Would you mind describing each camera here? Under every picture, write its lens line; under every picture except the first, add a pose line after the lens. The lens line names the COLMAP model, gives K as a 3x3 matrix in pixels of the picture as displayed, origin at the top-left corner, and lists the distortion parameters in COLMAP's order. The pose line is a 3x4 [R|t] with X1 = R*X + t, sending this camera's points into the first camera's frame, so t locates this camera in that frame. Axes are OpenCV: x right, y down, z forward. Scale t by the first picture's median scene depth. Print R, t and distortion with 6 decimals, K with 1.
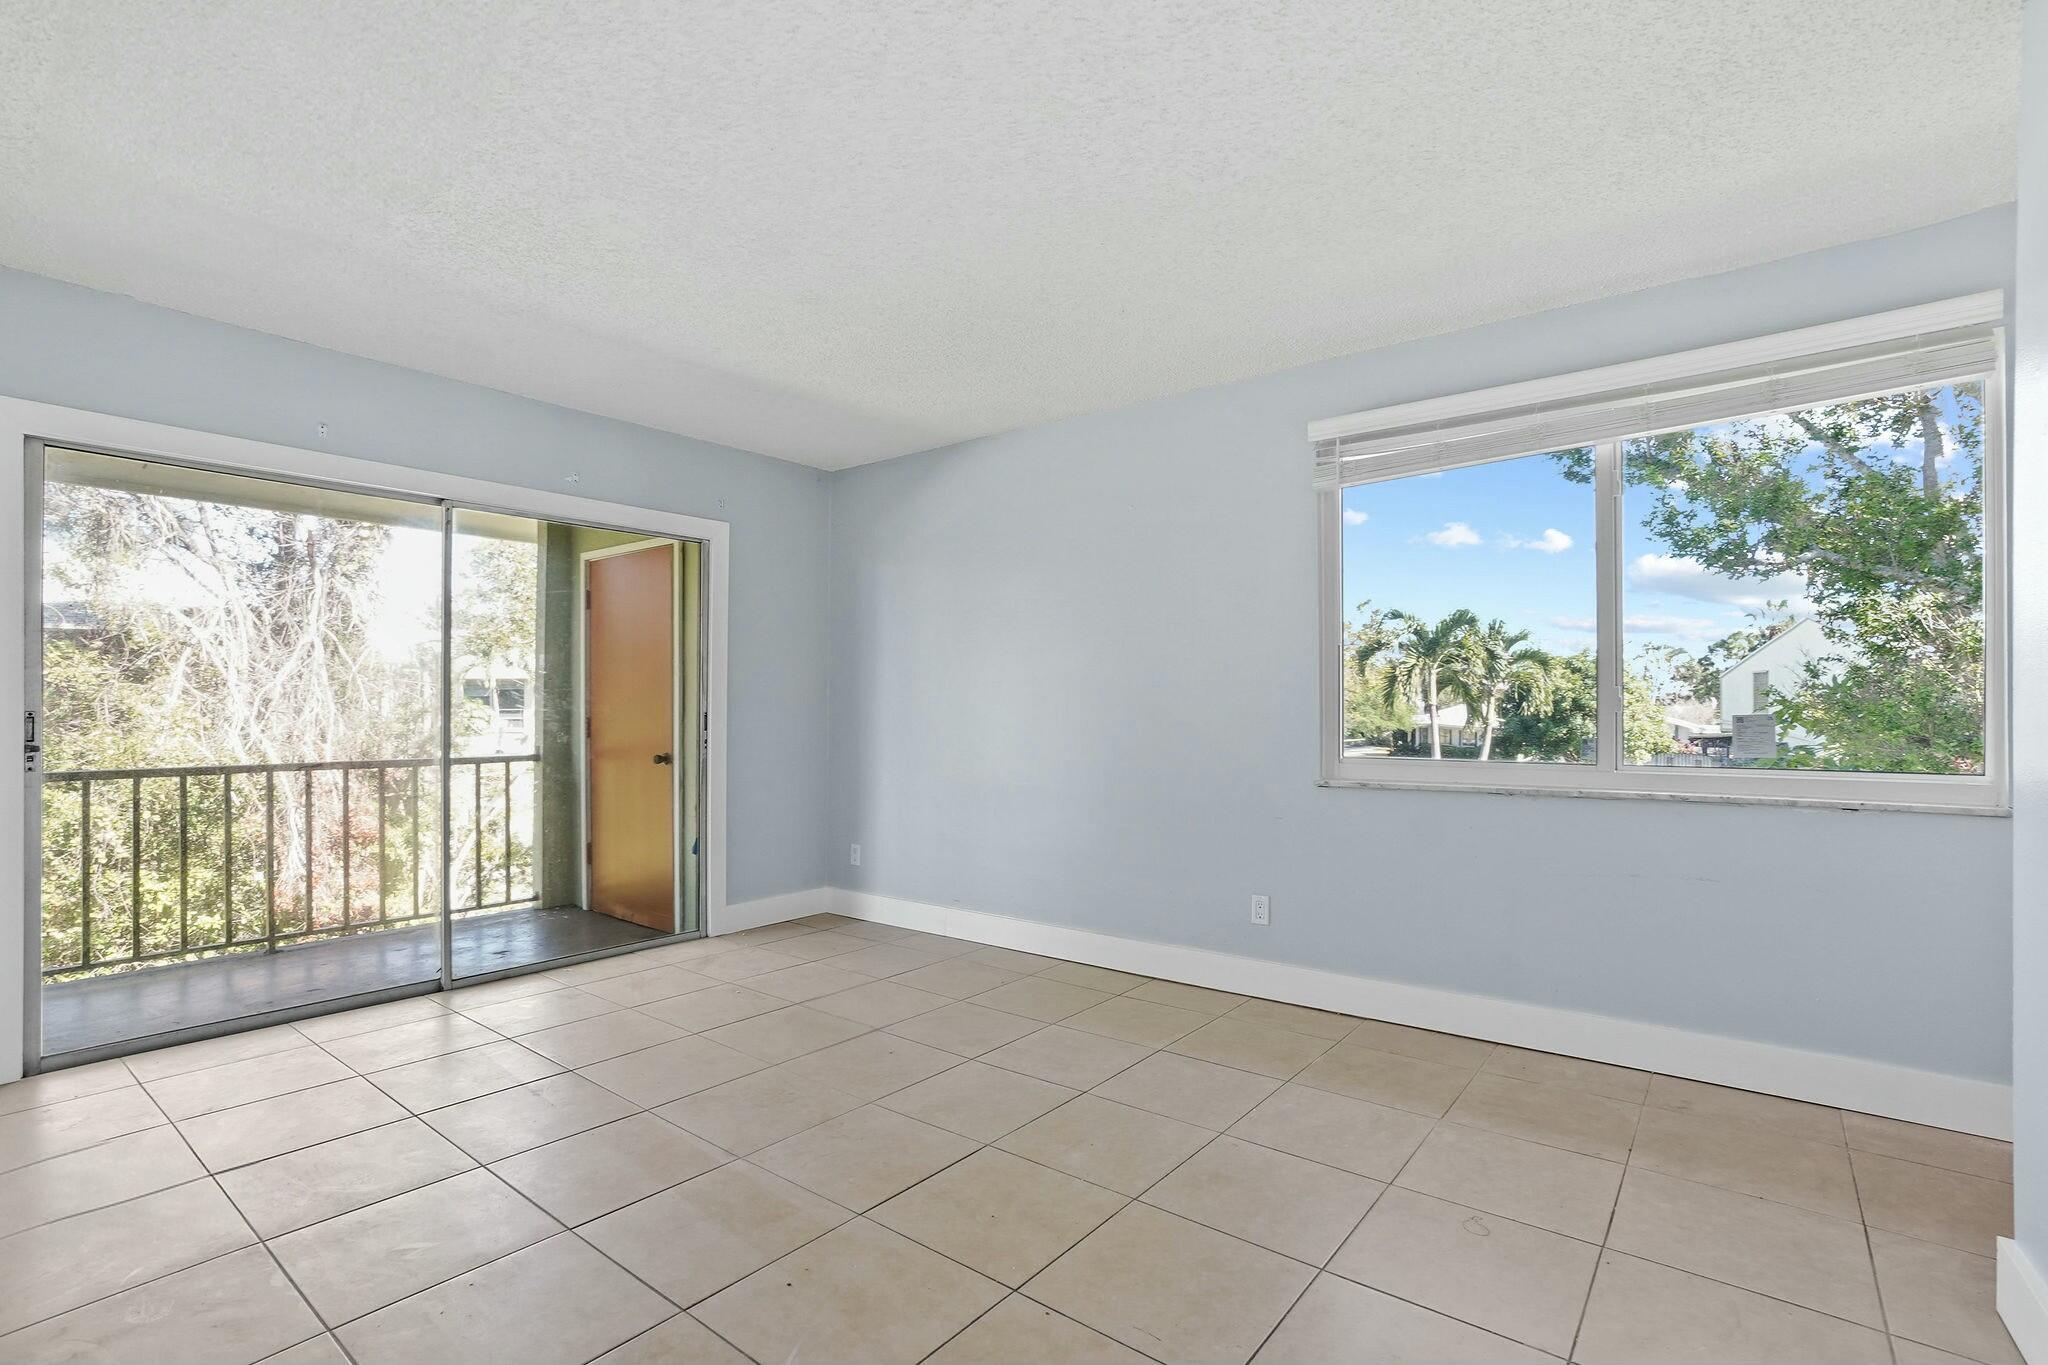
lens RADIAL K [[933.7, 0, 1000.2], [0, 933.7, 714.9], [0, 0, 1]] dist [-0.000249, 0.000018]
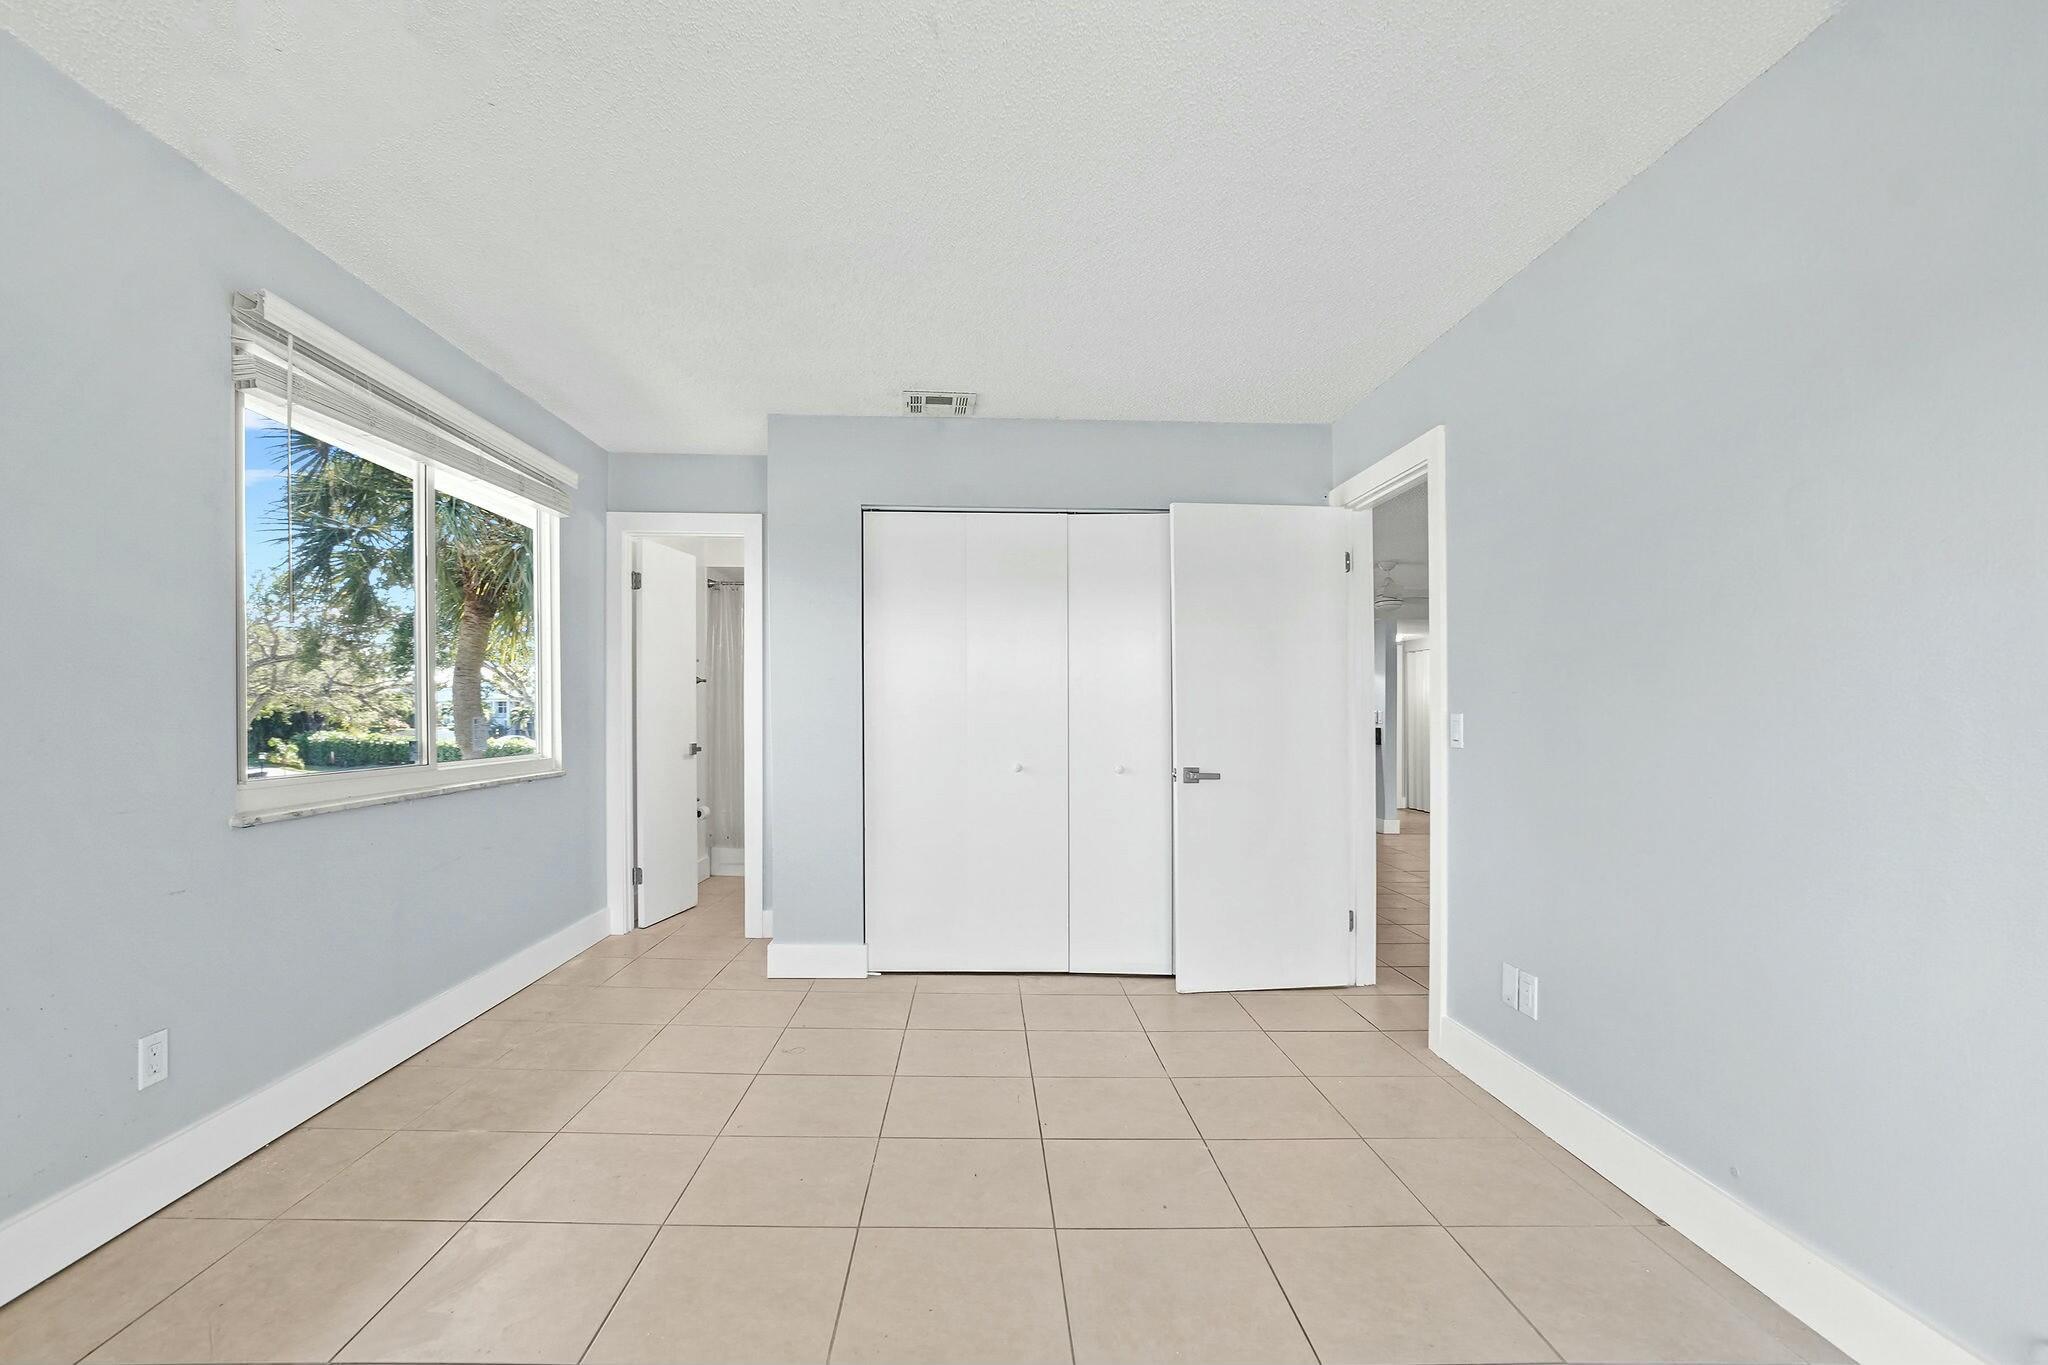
lens RADIAL K [[933.7, 0, 1000.2], [0, 933.7, 714.9], [0, 0, 1]] dist [-0.000249, 0.000018]
pose [[-0.649233, 0.000616, 0.760589, -0.647063], [0.002801, 0.999995, 0.001580, -0.003631], [-0.760585, 0.003156, -0.649231, 1.273684]]
